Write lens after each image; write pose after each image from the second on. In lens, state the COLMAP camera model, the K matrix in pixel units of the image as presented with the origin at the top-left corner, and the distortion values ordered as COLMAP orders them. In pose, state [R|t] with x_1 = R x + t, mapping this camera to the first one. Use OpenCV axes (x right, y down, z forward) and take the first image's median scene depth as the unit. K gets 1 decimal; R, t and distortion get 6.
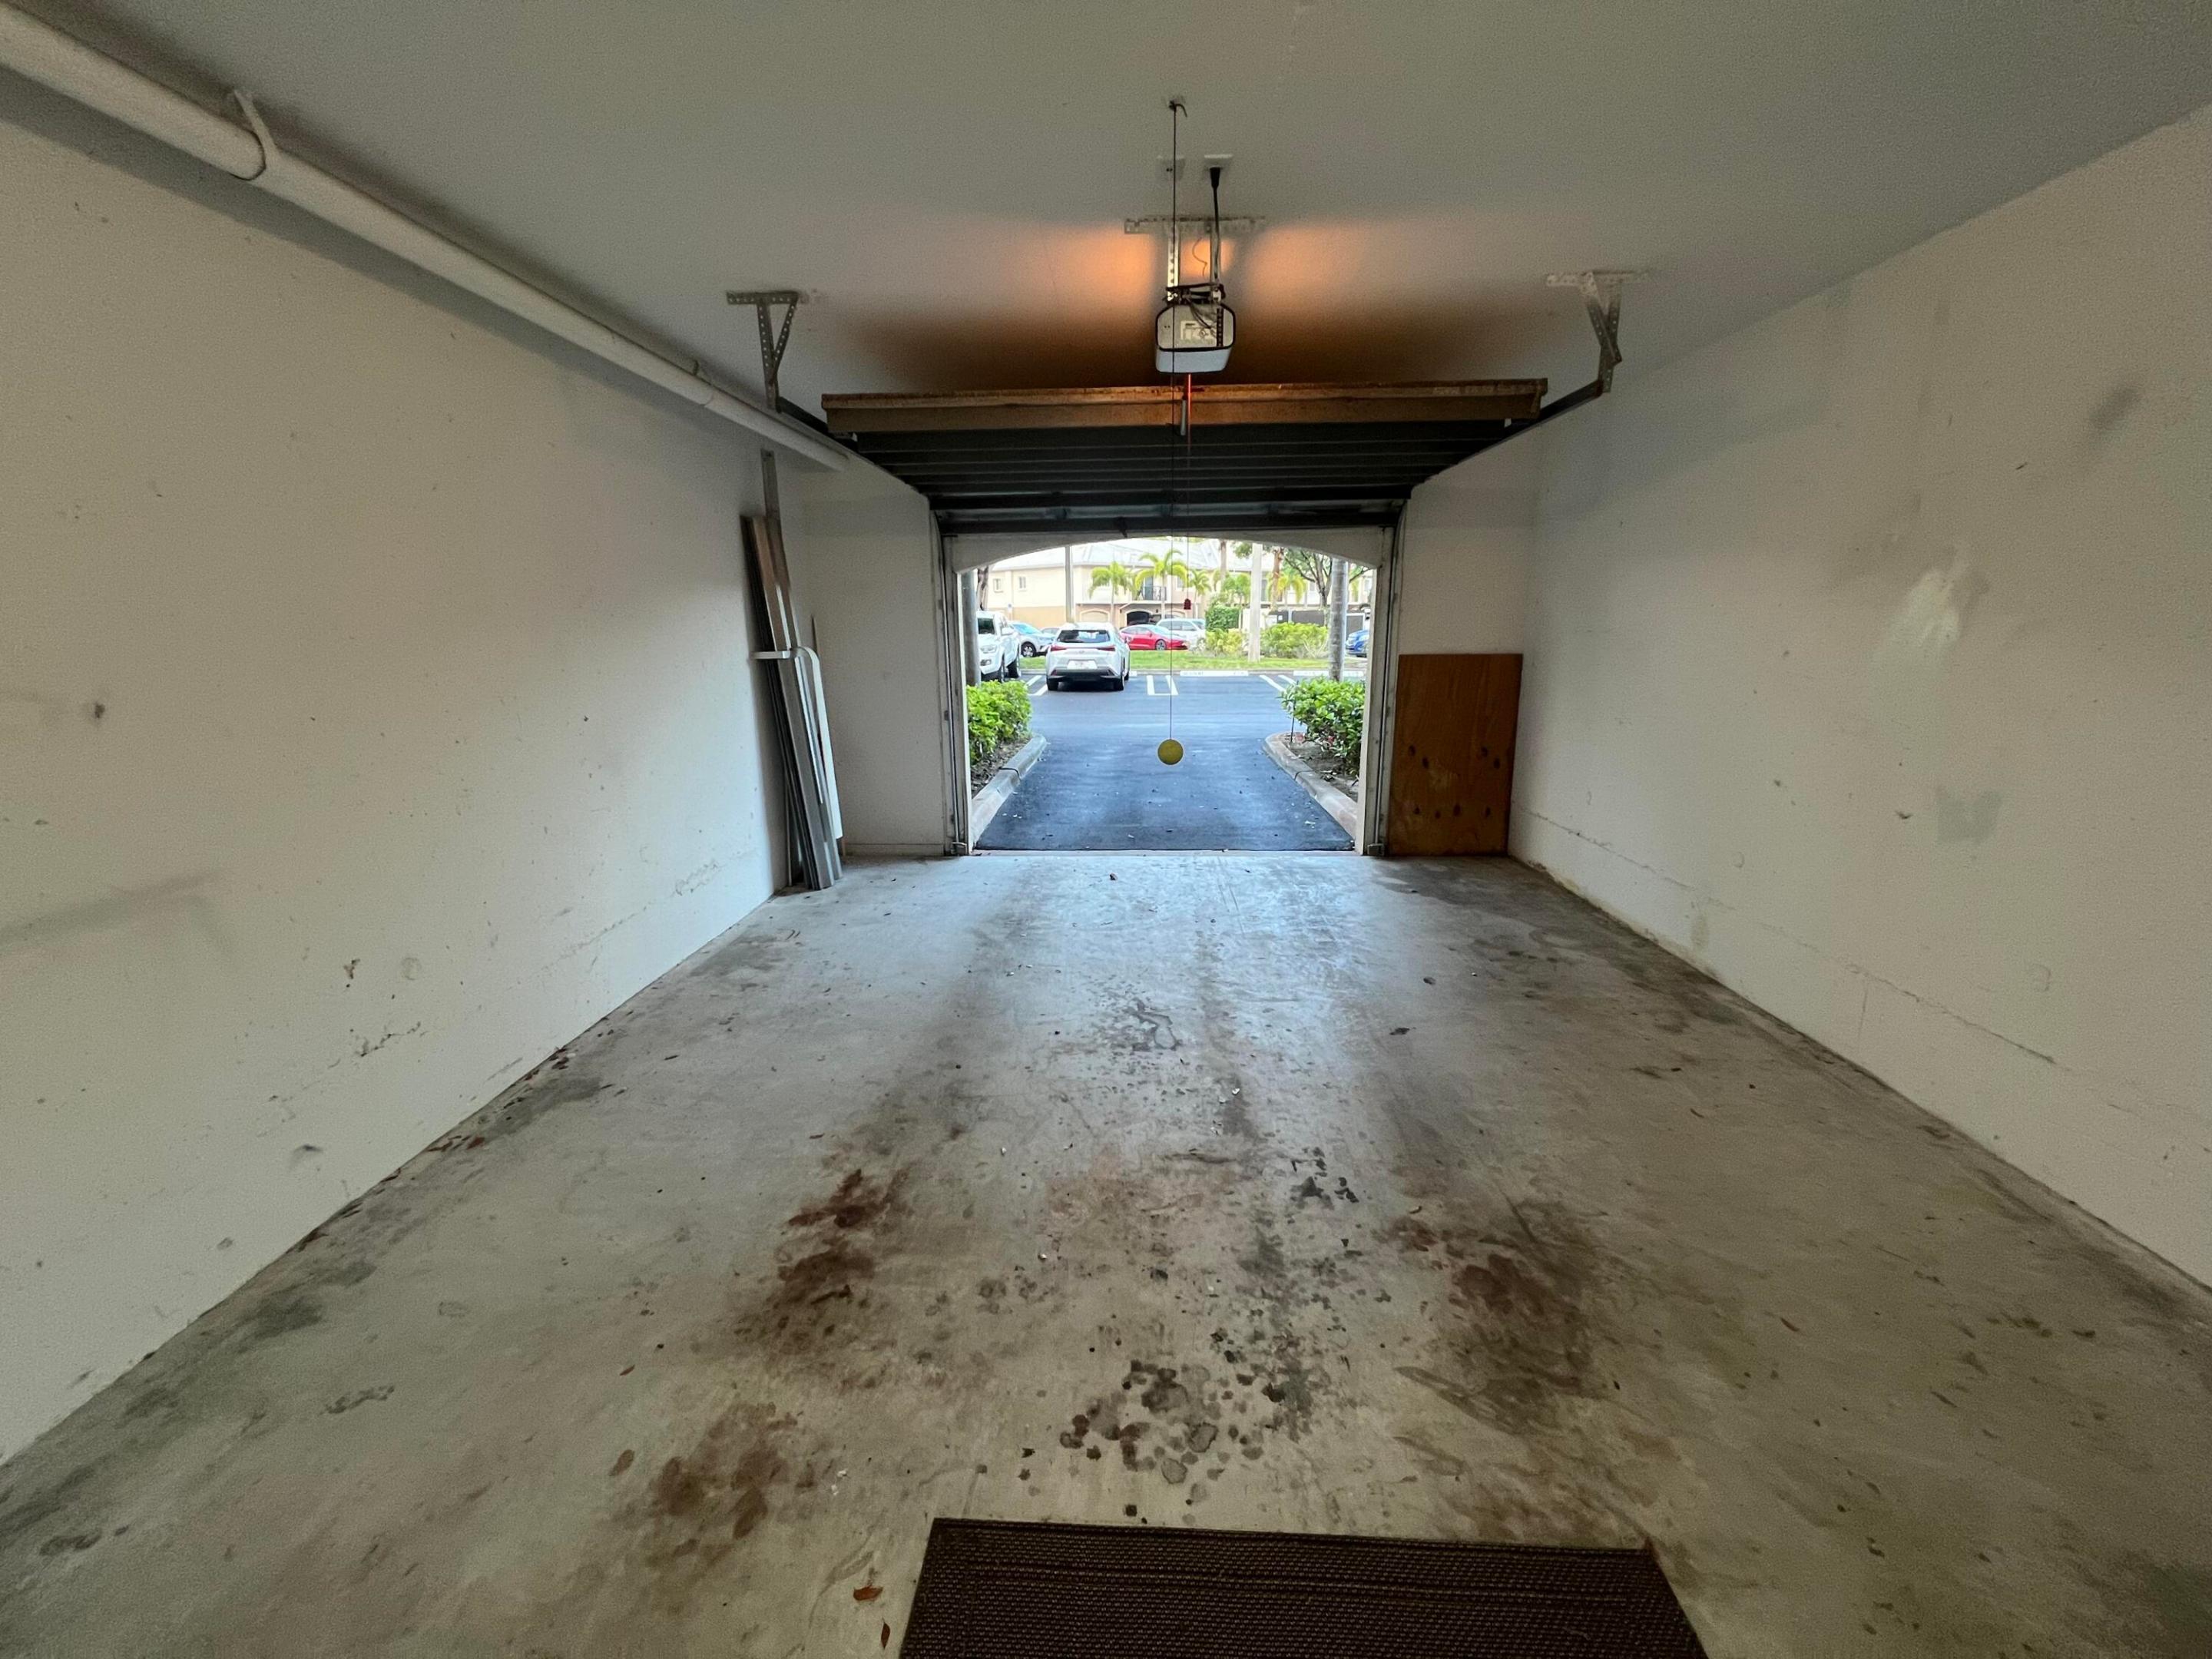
lens RADIAL K [[889.8, 0, 1105.1], [0, 889.8, 826.1], [0, 0, 1]] dist [-0.002154, 0.000002]
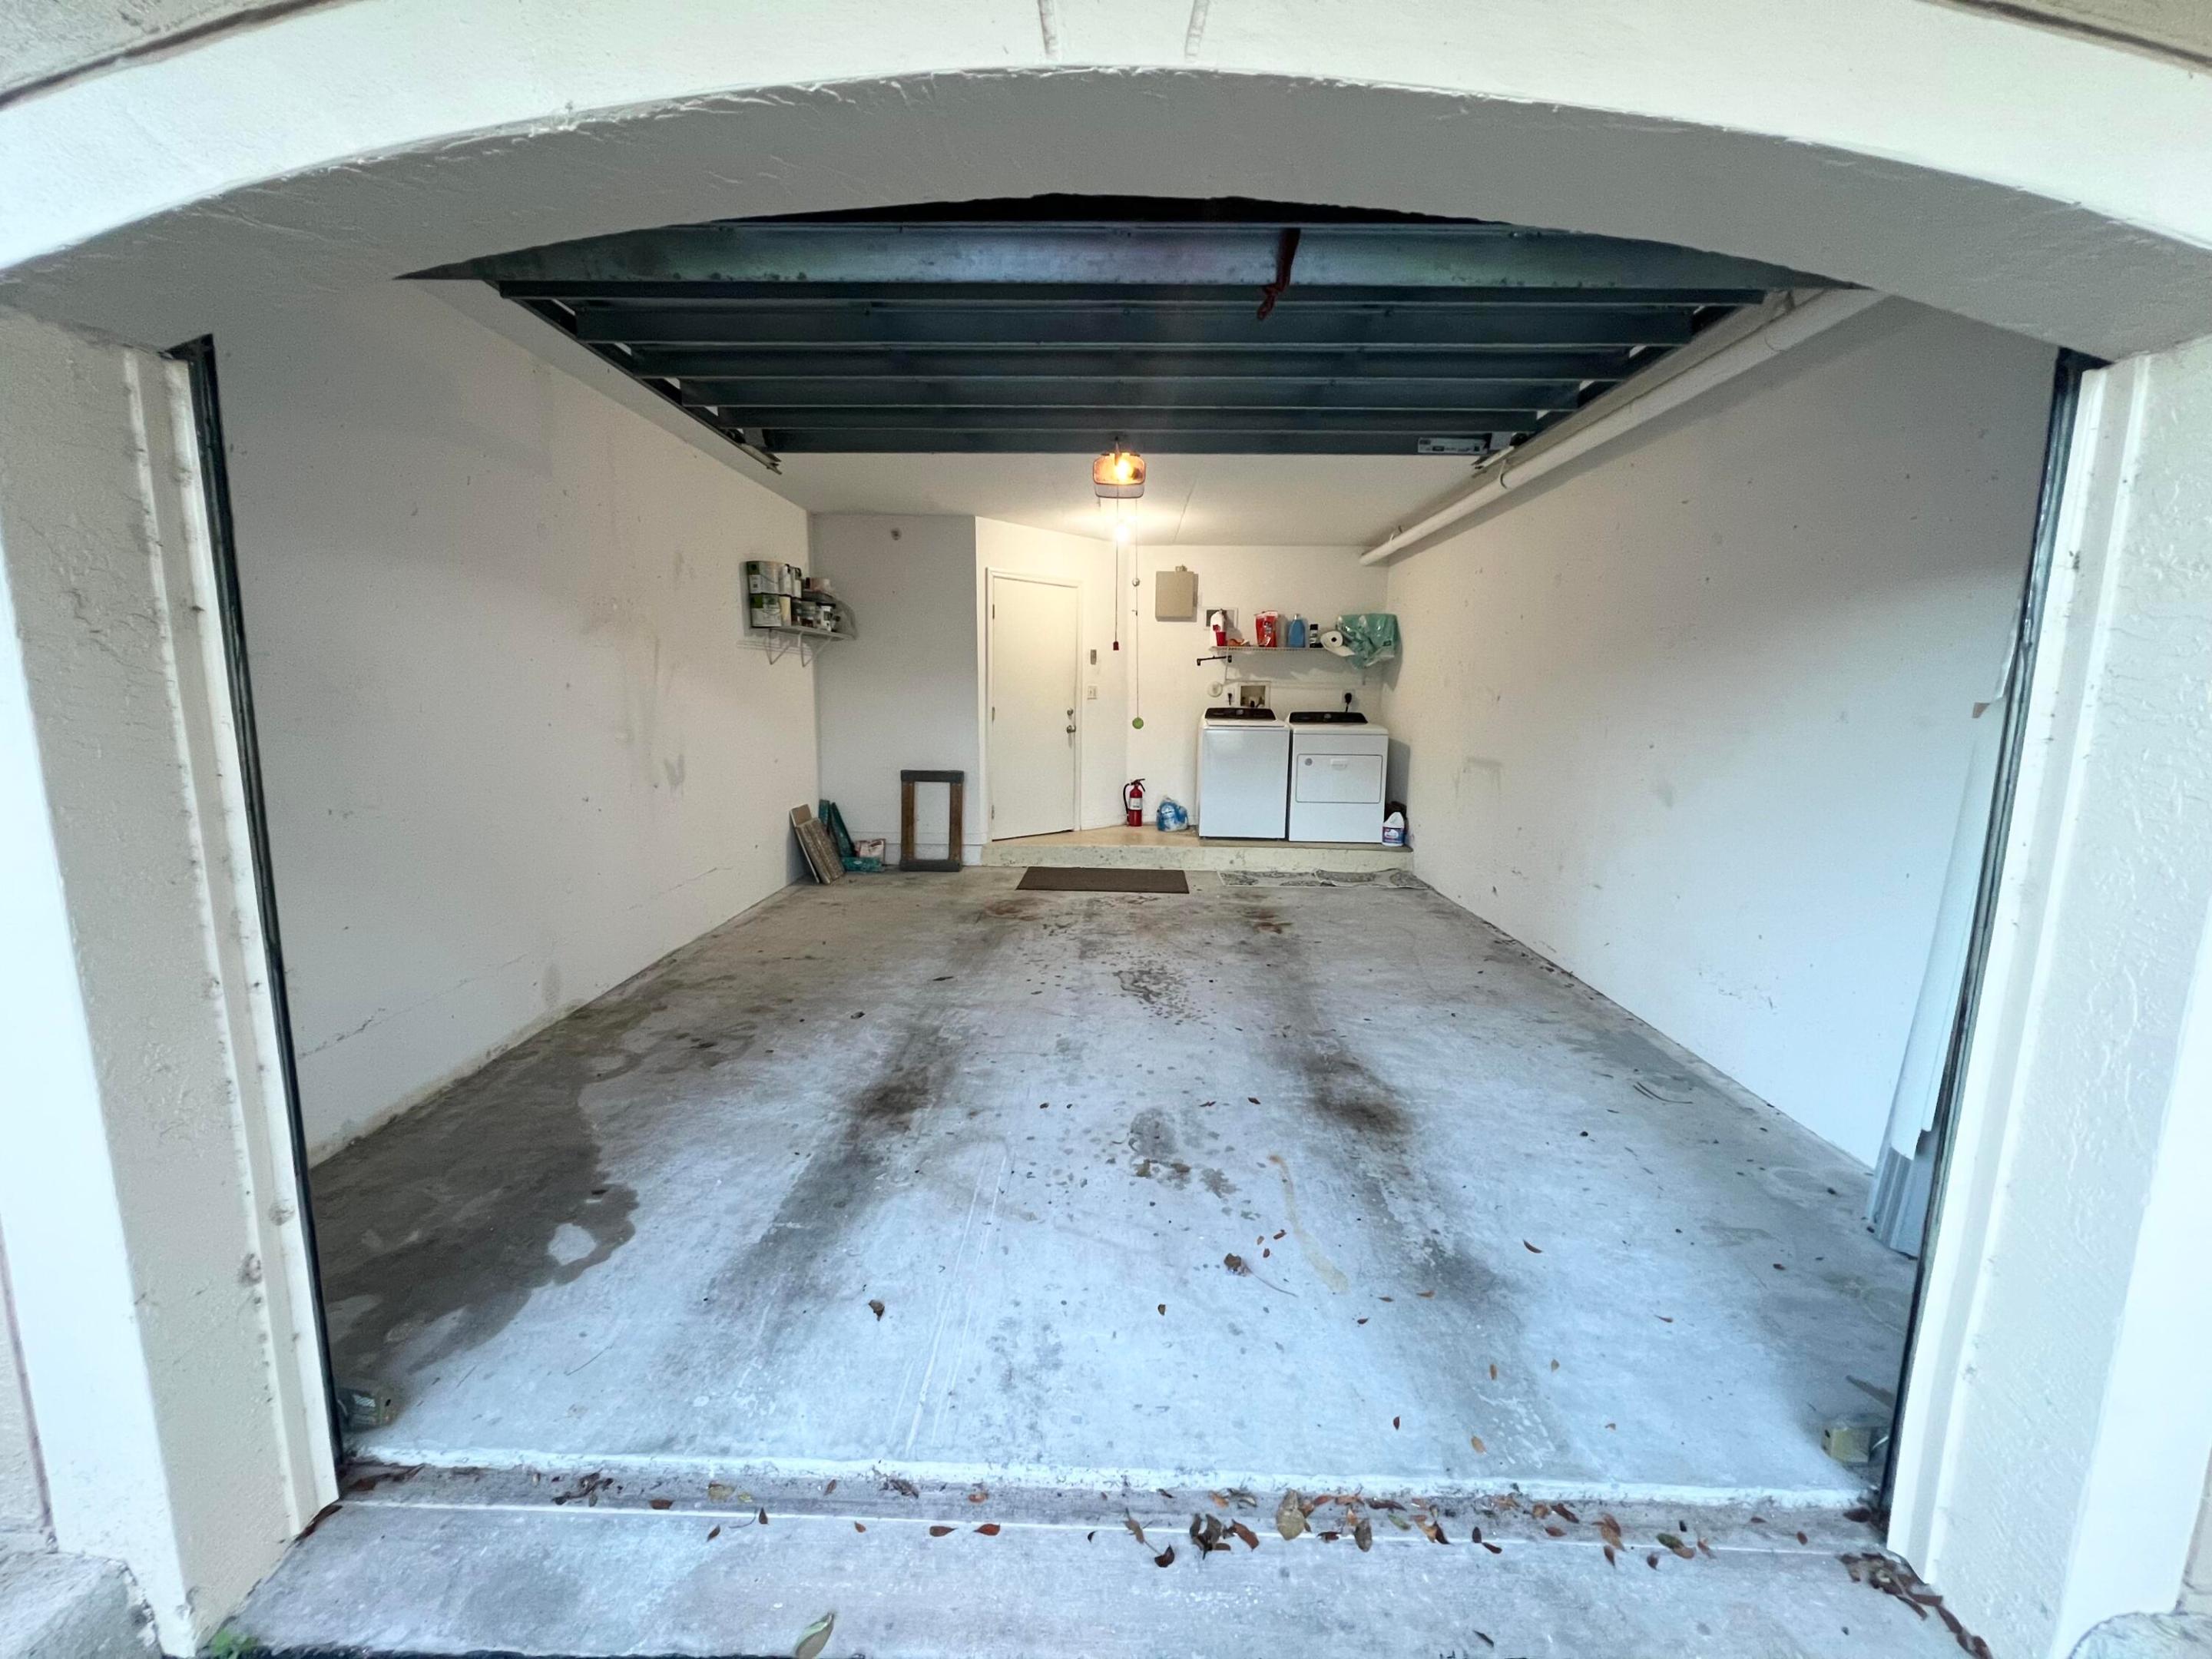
lens RADIAL K [[885.1, 0, 1108.5], [0, 885.1, 826.3], [0, 0, 1]] dist [-0.000080, 0.000138]
pose [[-0.999640, 0.002106, -0.026757, 0.112779], [-0.007955, 0.928875, 0.370307, -0.394837], [0.025634, 0.370386, -0.928524, 1.870118]]
